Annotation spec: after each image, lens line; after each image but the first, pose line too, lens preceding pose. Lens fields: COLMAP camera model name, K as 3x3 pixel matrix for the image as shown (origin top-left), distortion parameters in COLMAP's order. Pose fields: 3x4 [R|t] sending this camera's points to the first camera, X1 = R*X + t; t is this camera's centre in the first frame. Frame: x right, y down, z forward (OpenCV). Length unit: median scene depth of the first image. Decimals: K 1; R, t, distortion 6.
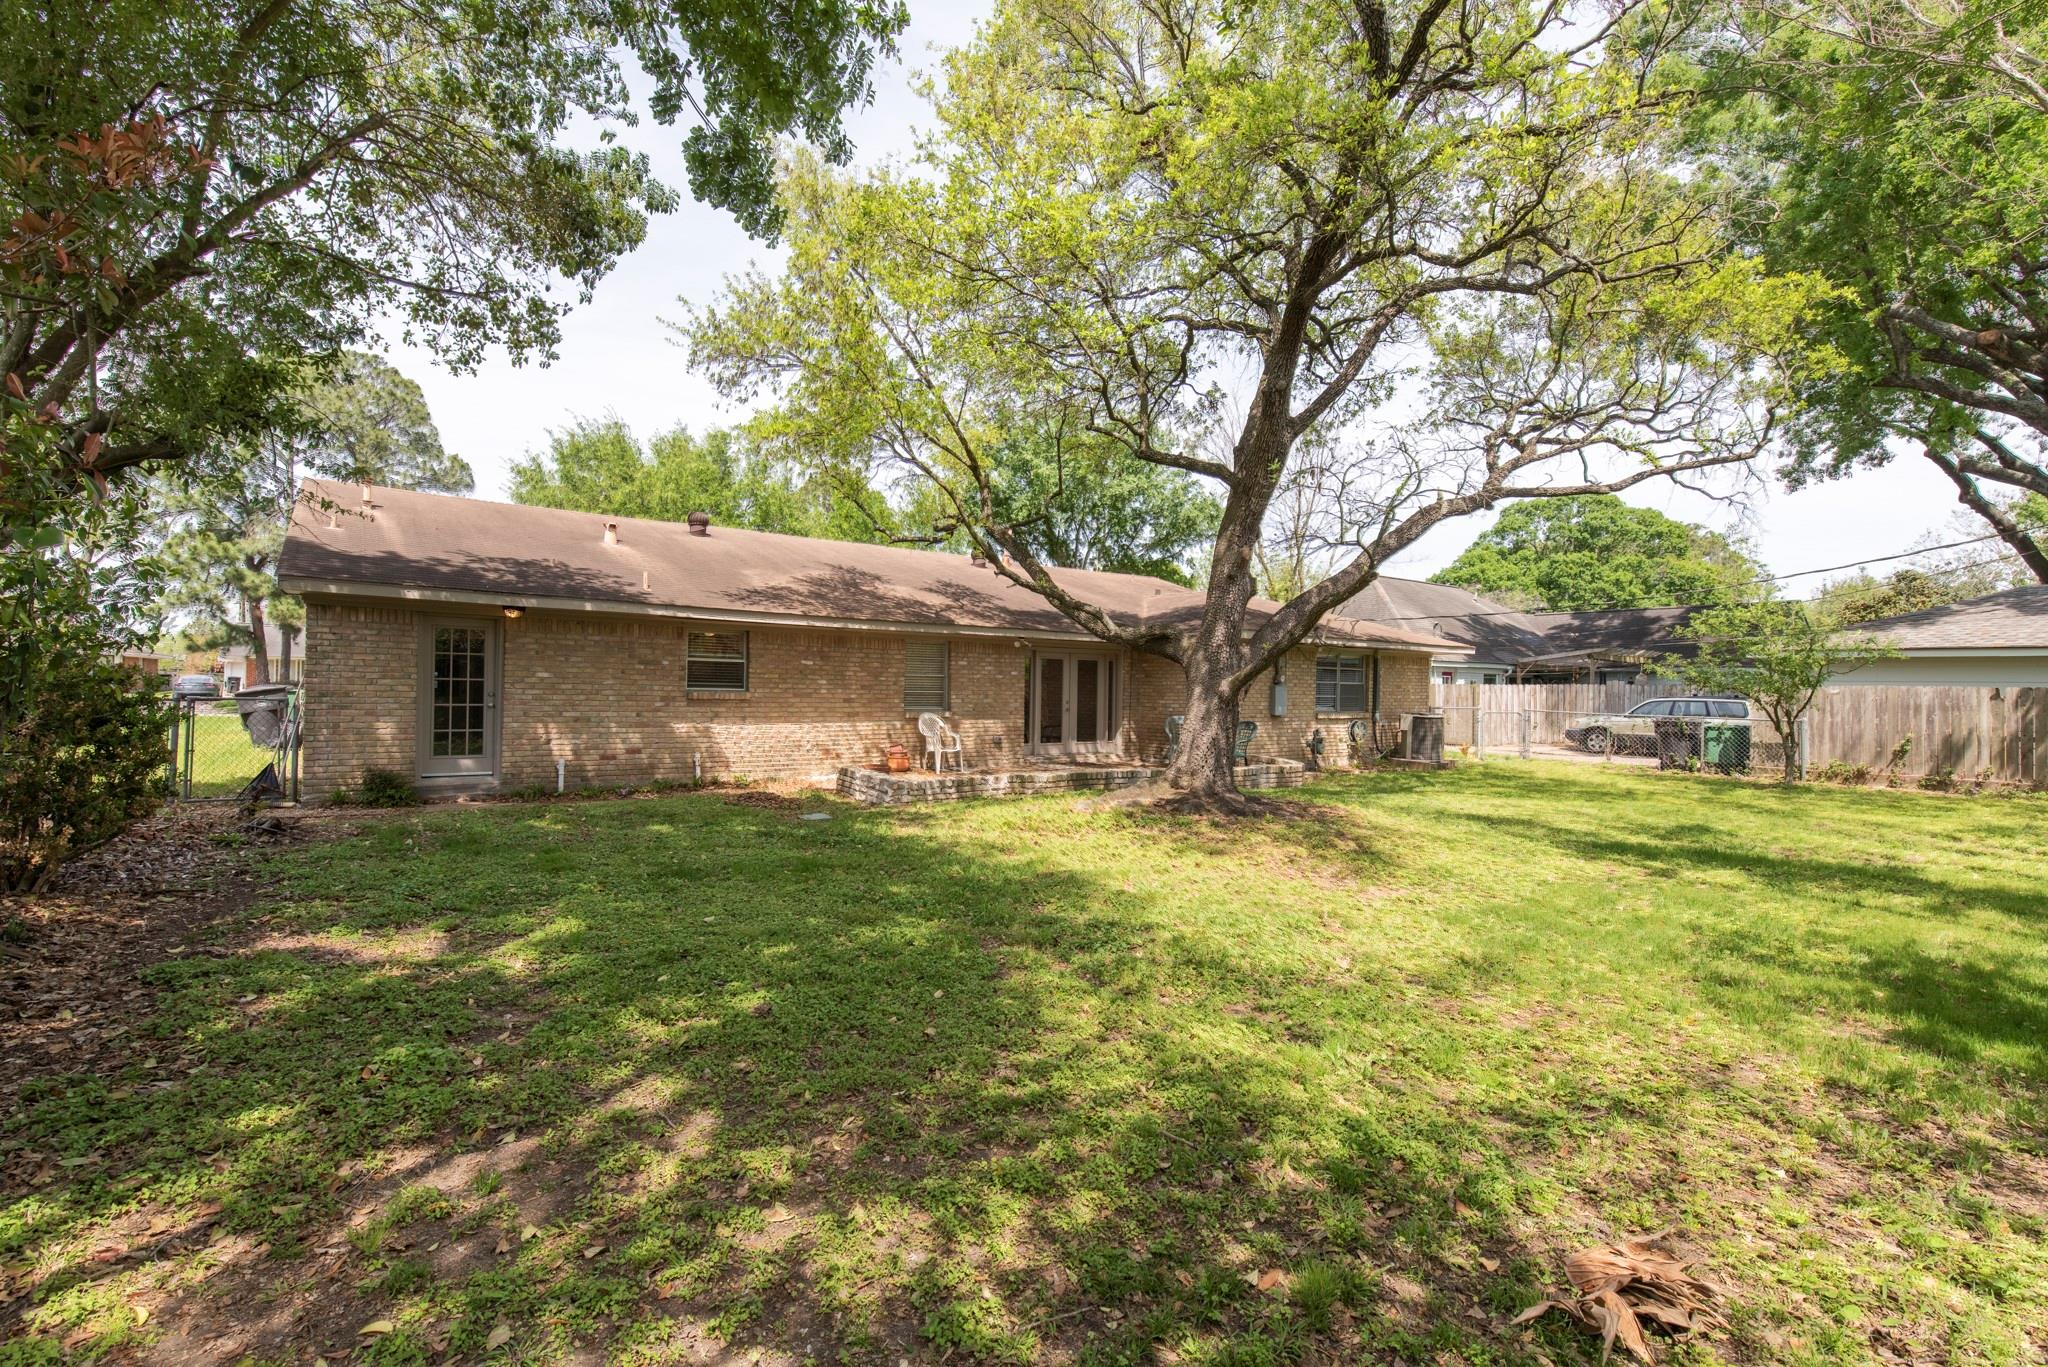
lens RADIAL K [[886.1, 0, 1012.7], [0, 886.1, 681.9], [0, 0, 1]] dist [-0.000140, -0.009916]
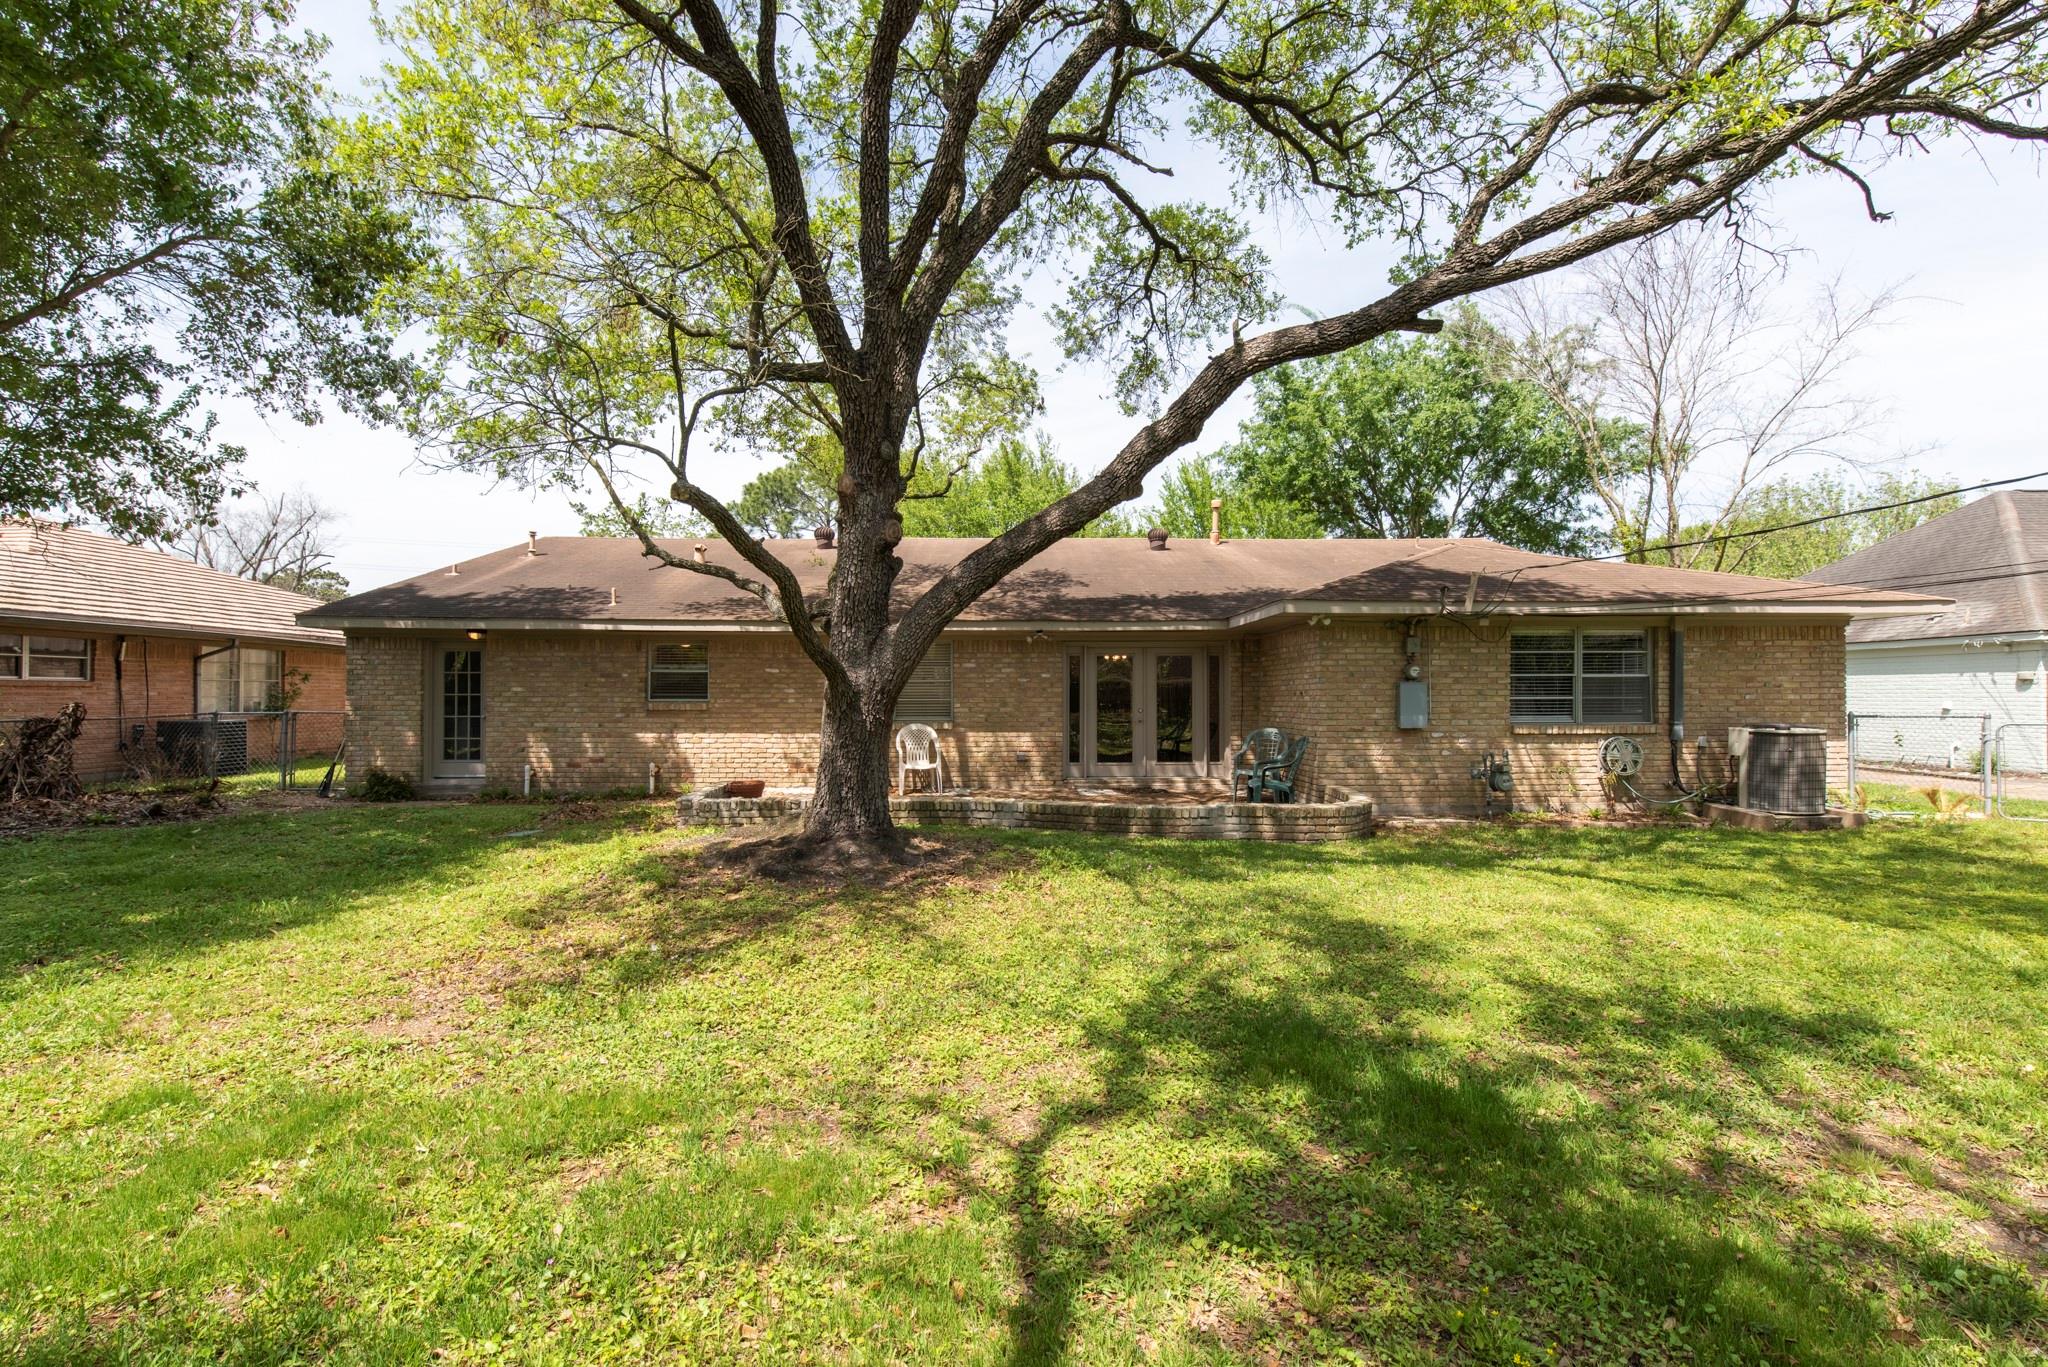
lens RADIAL K [[886.1, 0, 1012.7], [0, 886.1, 681.9], [0, 0, 1]] dist [-0.000140, -0.009916]
pose [[0.824427, -0.025527, -0.565393, 0.533573], [0.018862, 0.999667, -0.017631, 0.012446], [0.565655, 0.003871, 0.824633, 0.386845]]
